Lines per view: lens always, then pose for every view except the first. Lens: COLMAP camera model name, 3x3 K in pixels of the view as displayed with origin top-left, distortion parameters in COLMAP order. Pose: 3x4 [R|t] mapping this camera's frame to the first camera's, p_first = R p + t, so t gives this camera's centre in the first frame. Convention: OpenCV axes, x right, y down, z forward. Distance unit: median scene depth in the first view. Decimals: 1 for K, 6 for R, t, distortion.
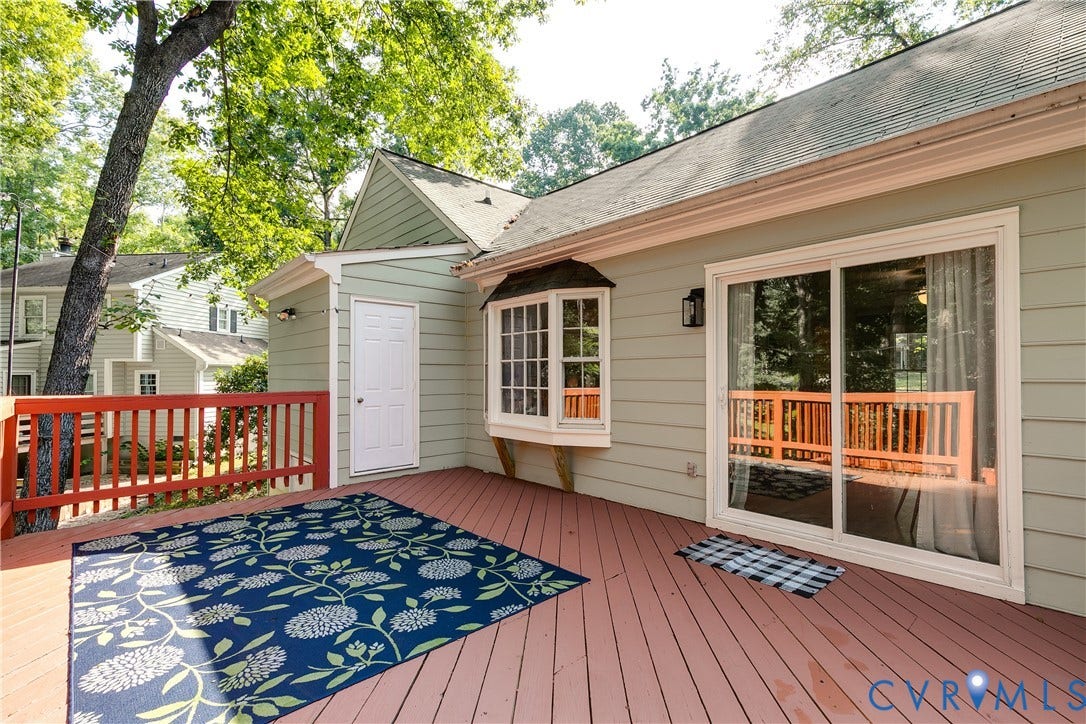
lens RADIAL K [[496.4, 0, 547.4], [0, 496.4, 367.9], [0, 0, 1]] dist [0.000371, -0.000822]
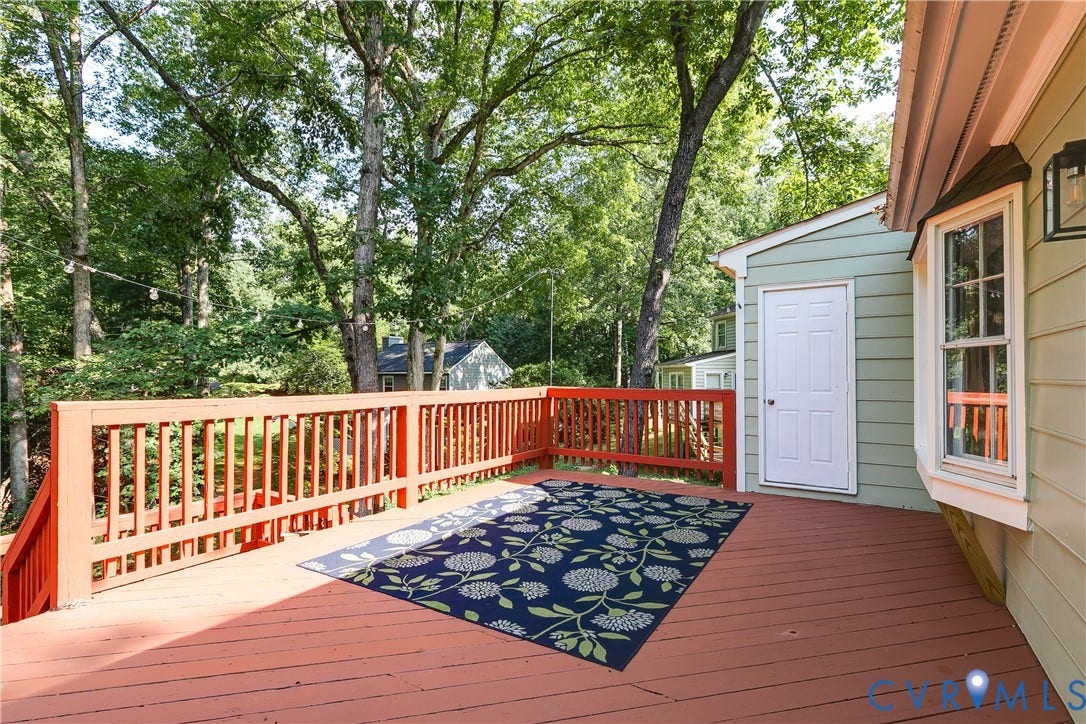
lens RADIAL K [[496.4, 0, 547.9], [0, 496.4, 365.1], [0, 0, 1]] dist [0.000371, -0.000822]
pose [[0.262691, -0.014974, -0.964764, 0.641377], [0.010391, 0.999865, -0.012689, 0.010913], [0.964824, -0.006691, 0.262811, 0.638020]]
